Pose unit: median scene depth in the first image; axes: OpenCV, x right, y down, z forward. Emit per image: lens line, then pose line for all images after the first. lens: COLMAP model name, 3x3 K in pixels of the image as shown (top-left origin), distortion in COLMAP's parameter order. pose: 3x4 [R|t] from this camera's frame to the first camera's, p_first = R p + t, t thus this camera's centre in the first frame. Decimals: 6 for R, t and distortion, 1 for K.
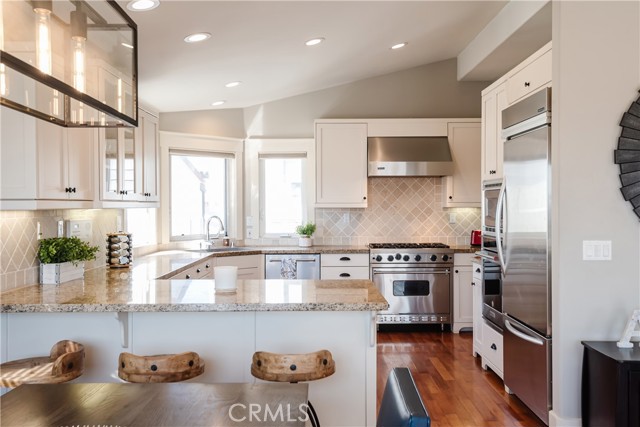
lens RADIAL K [[624.5, 0, 318.8], [0, 624.5, 216.9], [0, 0, 1]] dist [0.047741, 0.000000]
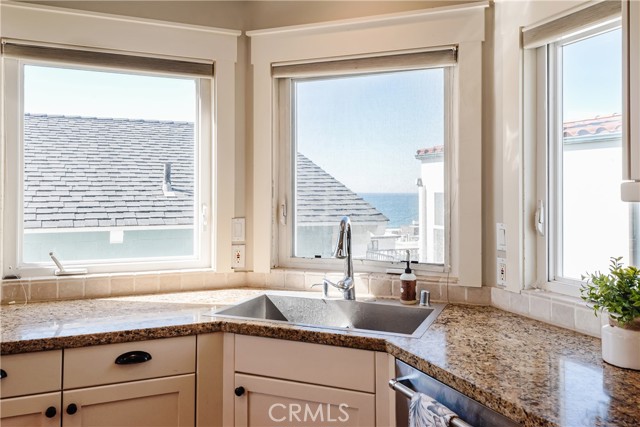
lens RADIAL K [[537.8, 0, 305.0], [0, 537.8, 176.4], [0, 0, 1]] dist [-0.014250, -0.004829]
pose [[0.375052, -0.011081, -0.926938, 0.127816], [-0.015029, 0.999724, -0.018032, -0.020082], [0.926882, 0.020694, 0.374782, 0.827485]]
